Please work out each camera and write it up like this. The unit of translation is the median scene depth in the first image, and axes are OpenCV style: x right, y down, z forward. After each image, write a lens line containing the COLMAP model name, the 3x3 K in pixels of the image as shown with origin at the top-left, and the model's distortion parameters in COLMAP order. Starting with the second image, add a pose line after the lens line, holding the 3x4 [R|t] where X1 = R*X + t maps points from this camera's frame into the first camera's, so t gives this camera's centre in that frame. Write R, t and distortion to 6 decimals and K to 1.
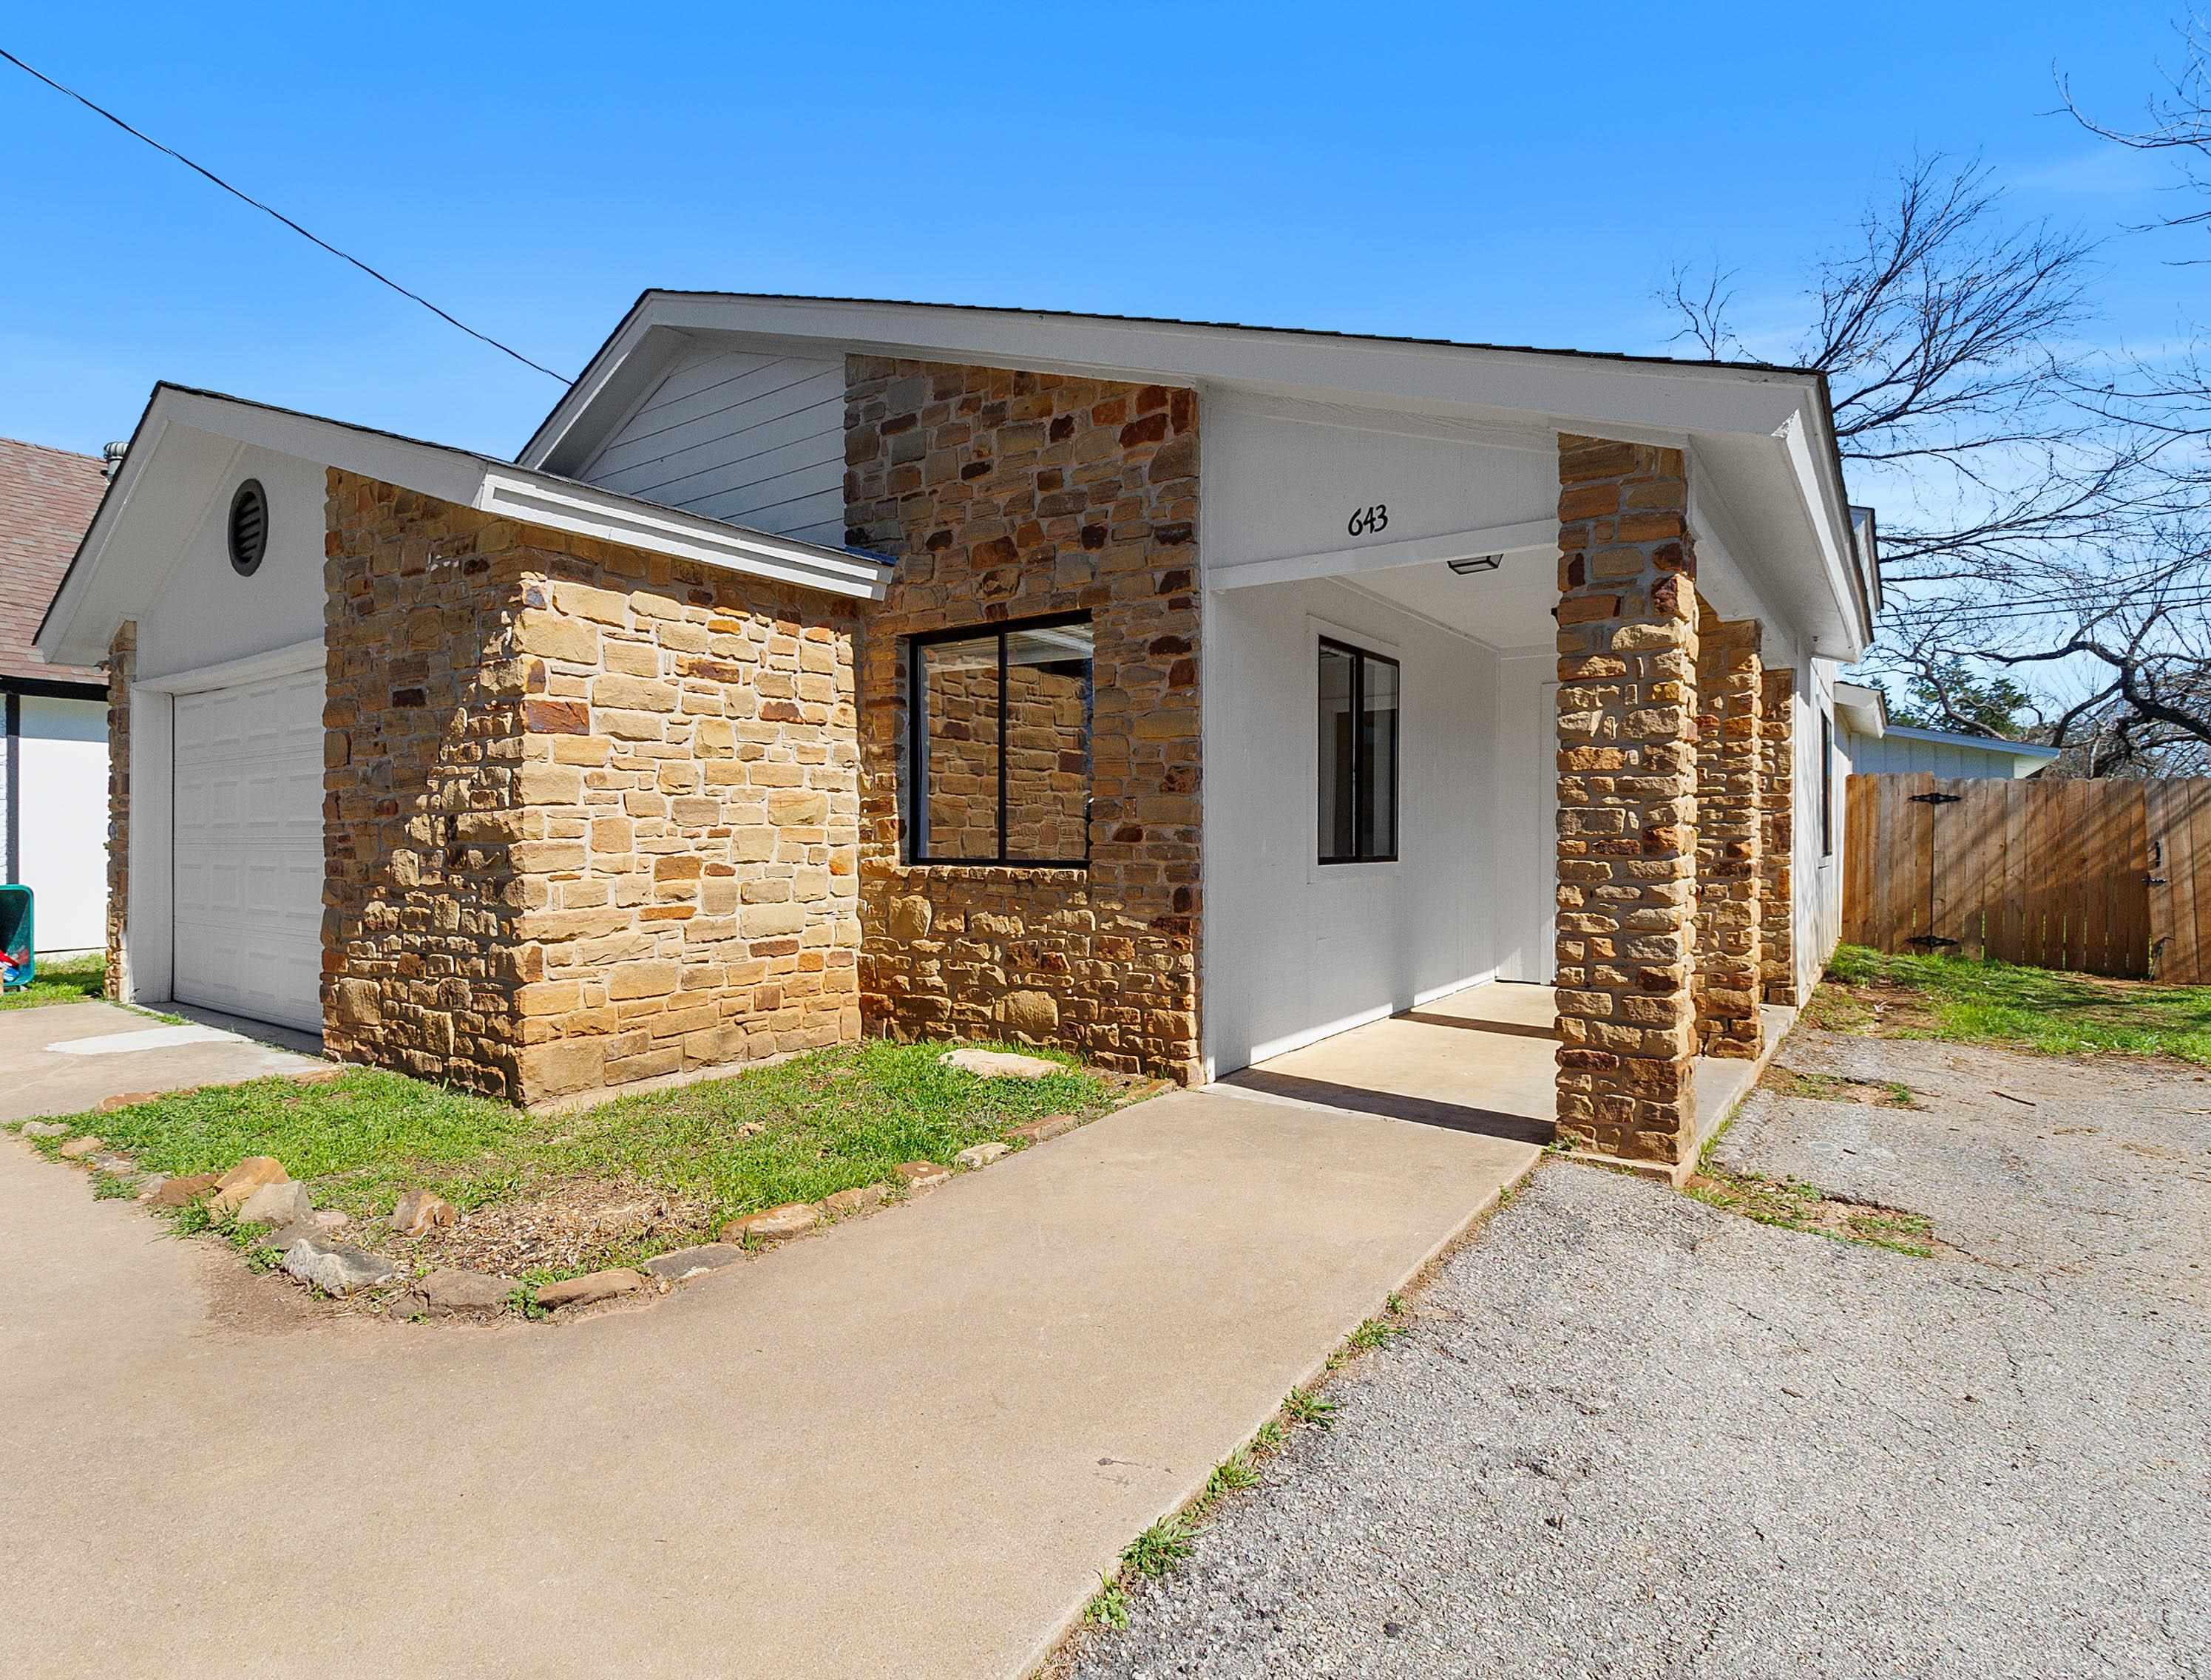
lens RADIAL K [[1109.3, 0, 1099.2], [0, 1109.3, 835.9], [0, 0, 1]] dist [-0.000726, 0.001975]
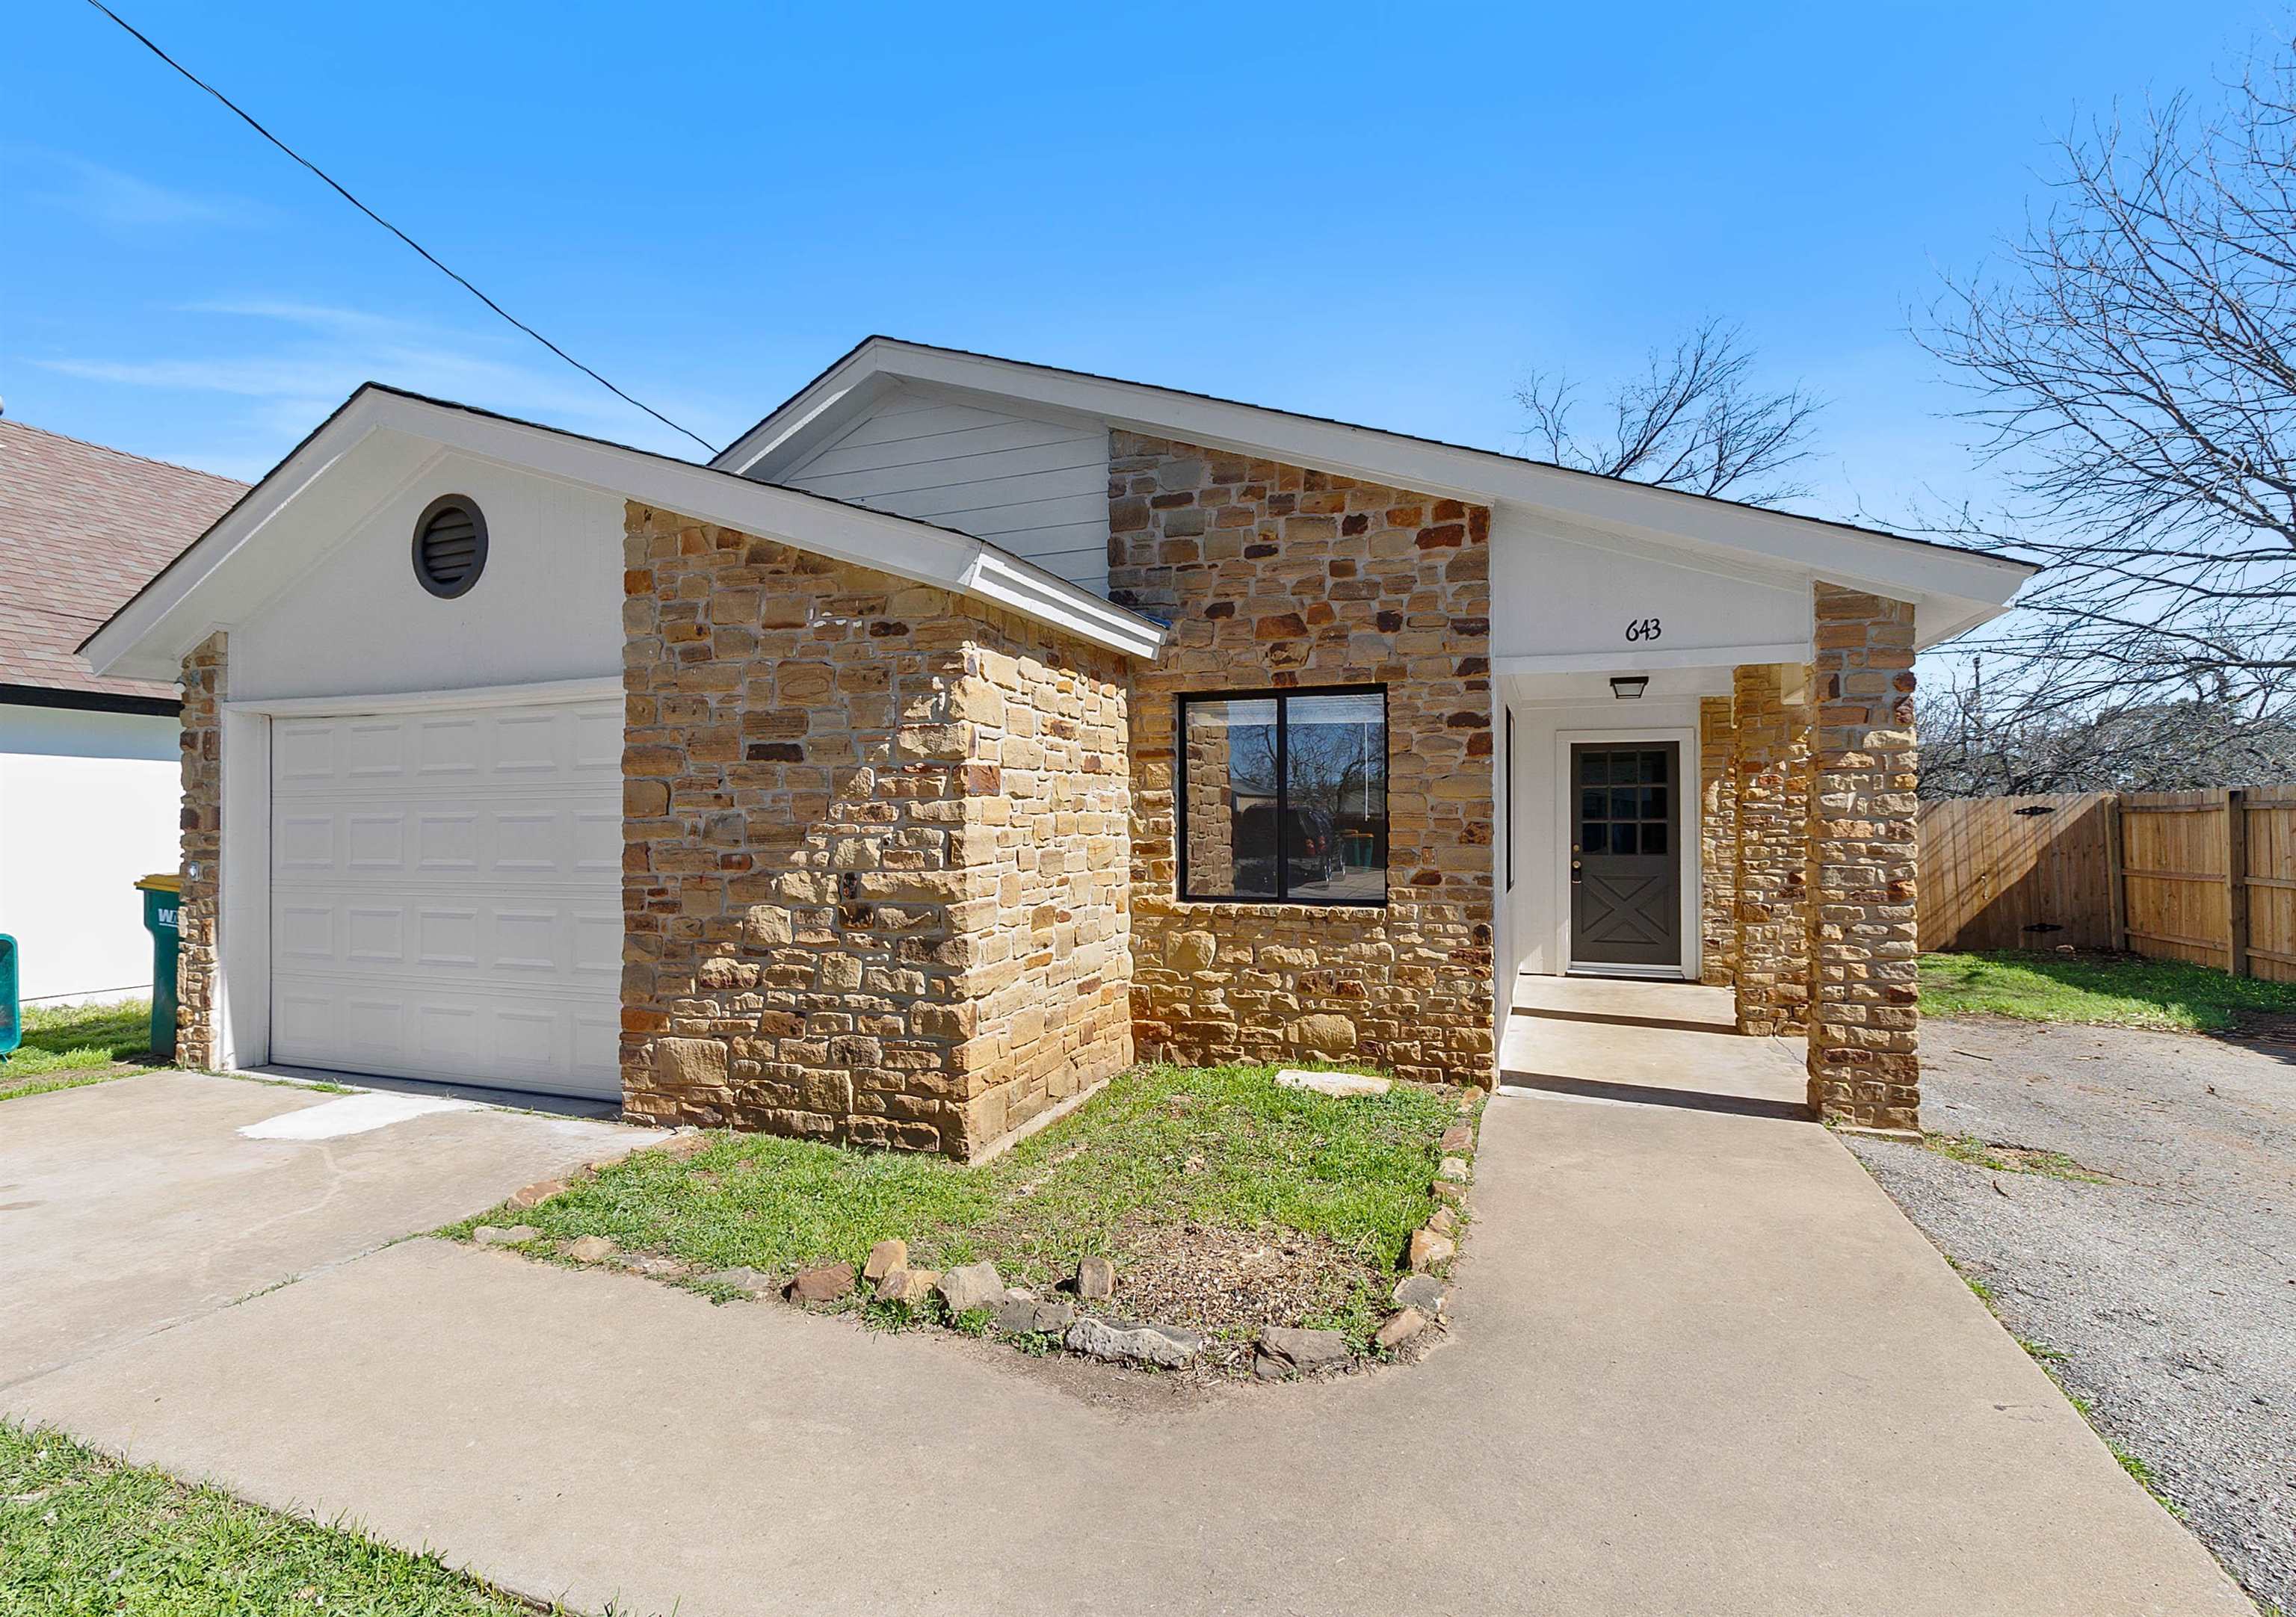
lens RADIAL K [[1042.8, 0, 1156.6], [0, 1042.8, 809.1], [0, 0, 1]] dist [0.002763, 0.000382]
pose [[0.962440, 0.001816, 0.271490, -0.545073], [0.000476, 0.999965, -0.008375, -0.065344], [-0.271495, 0.008189, 0.962405, 0.015523]]
